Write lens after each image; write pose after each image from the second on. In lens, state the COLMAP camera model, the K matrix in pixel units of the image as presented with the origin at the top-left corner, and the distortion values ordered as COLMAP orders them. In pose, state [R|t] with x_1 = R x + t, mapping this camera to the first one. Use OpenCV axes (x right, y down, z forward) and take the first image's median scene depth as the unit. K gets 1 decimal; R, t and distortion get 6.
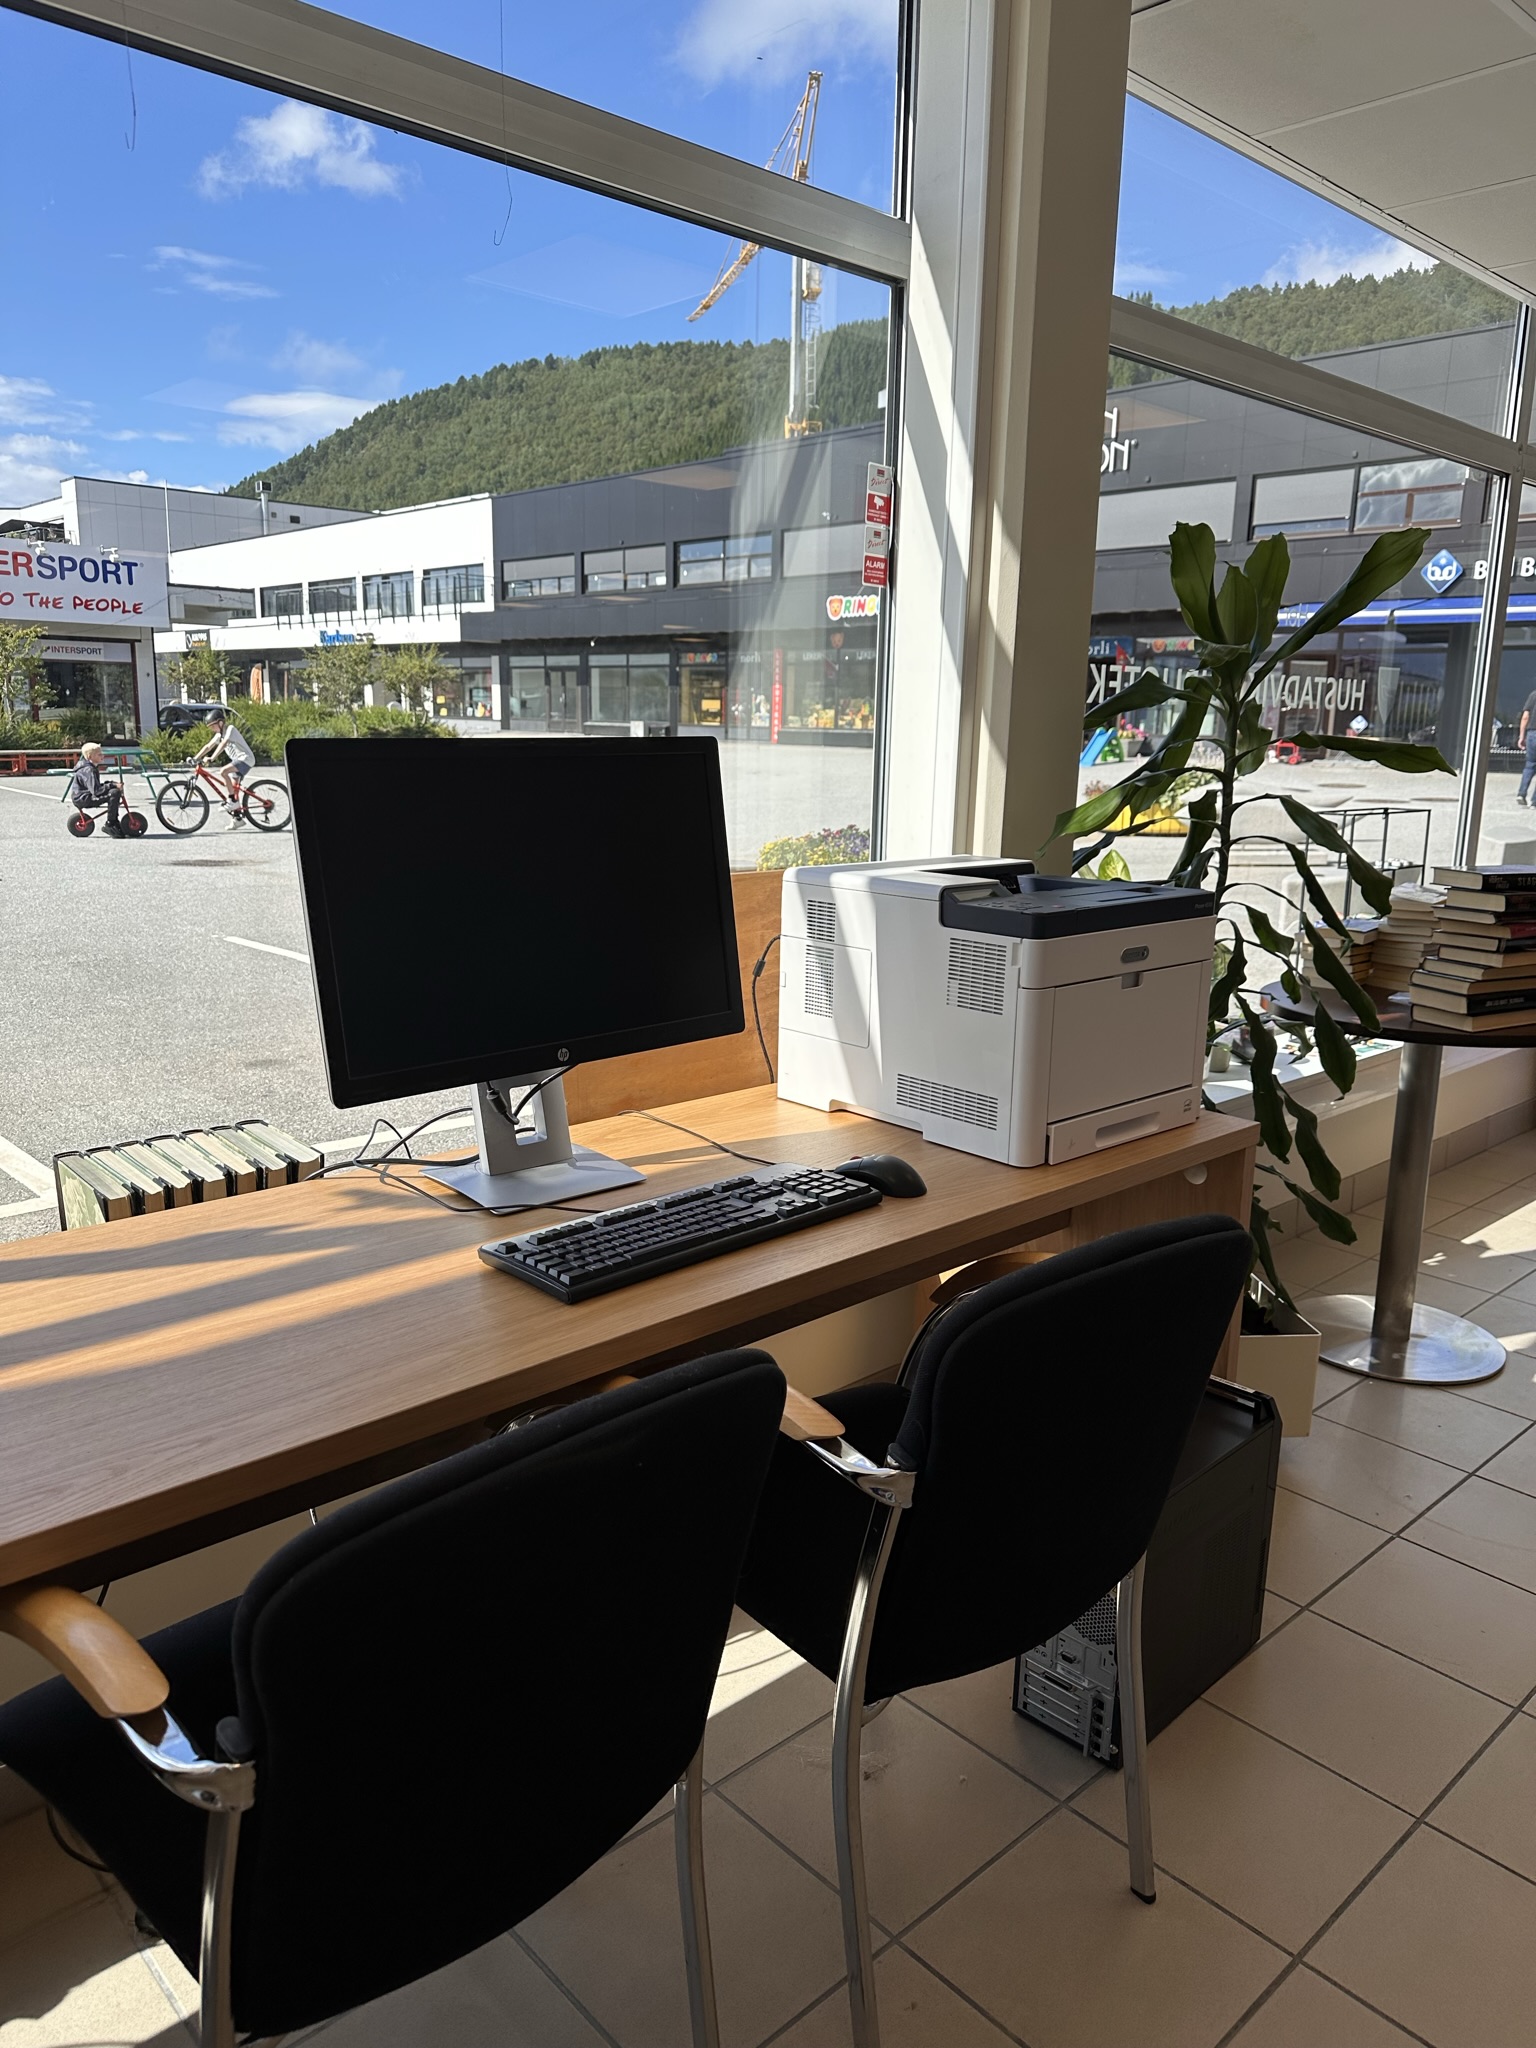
lens RADIAL K [[1436.1, 0, 768.0], [0, 1436.1, 1024.0], [0, 0, 1]] dist [-0.056438, -0.000662]
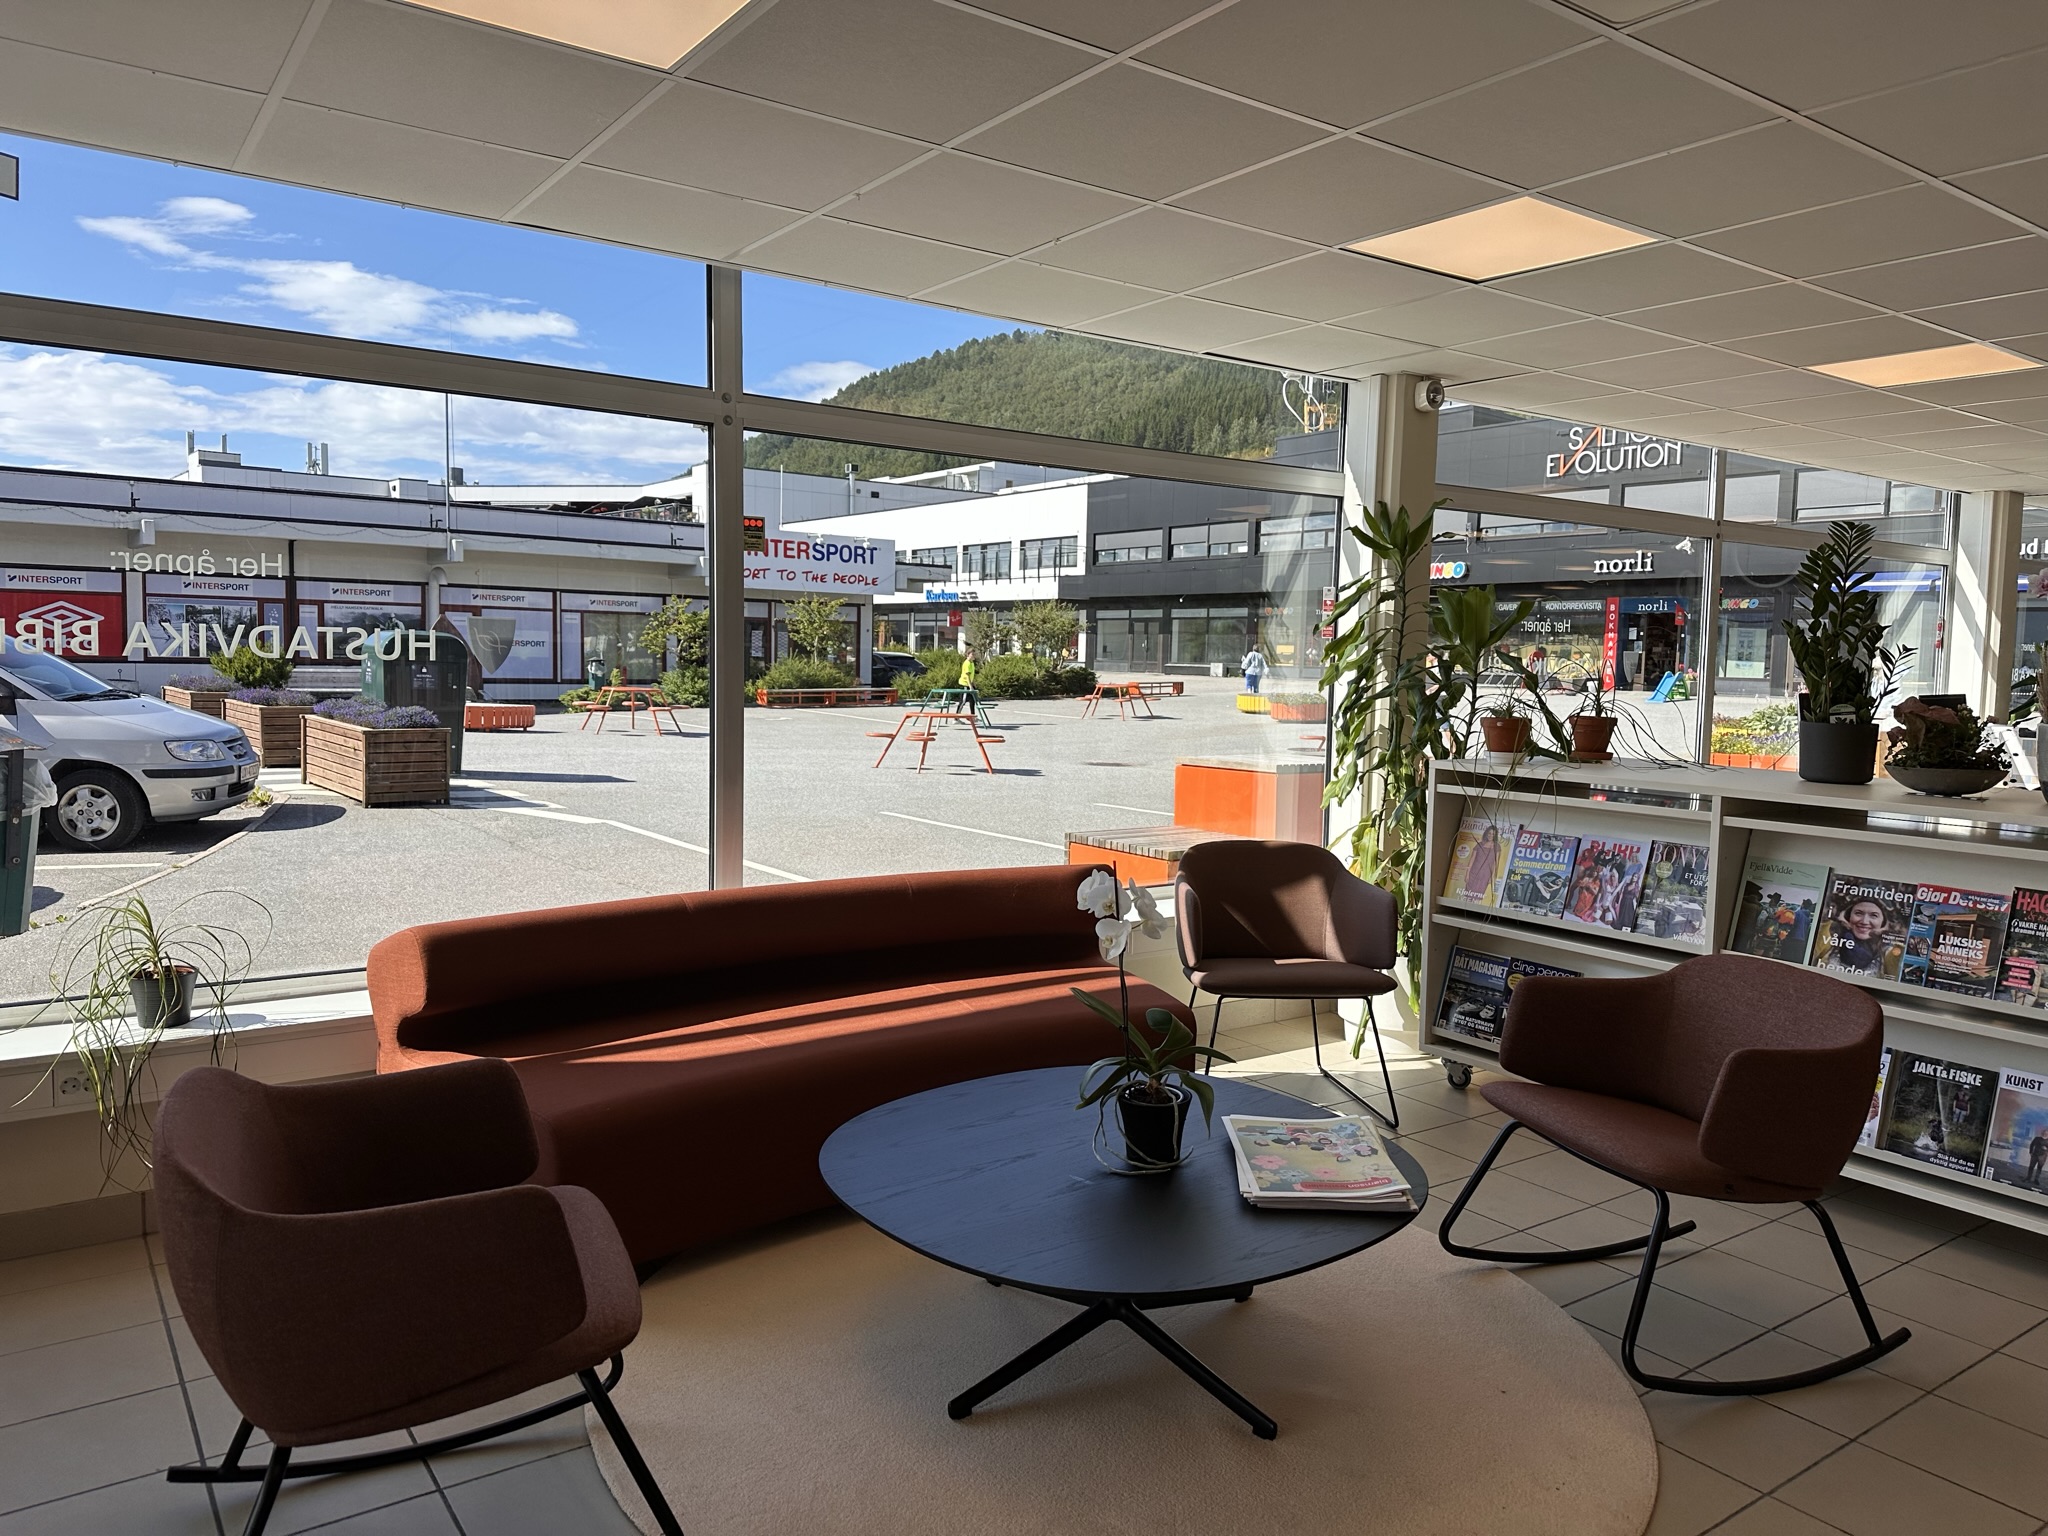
lens RADIAL K [[1428.3, 0, 1024.0], [0, 1428.3, 768.0], [0, 0, 1]] dist [0.072567, -0.000215]
pose [[0.994730, -0.006229, -0.102340, -0.119445], [-0.007119, 0.991547, -0.129553, 0.033517], [0.102282, 0.129599, 0.986277, -0.188408]]
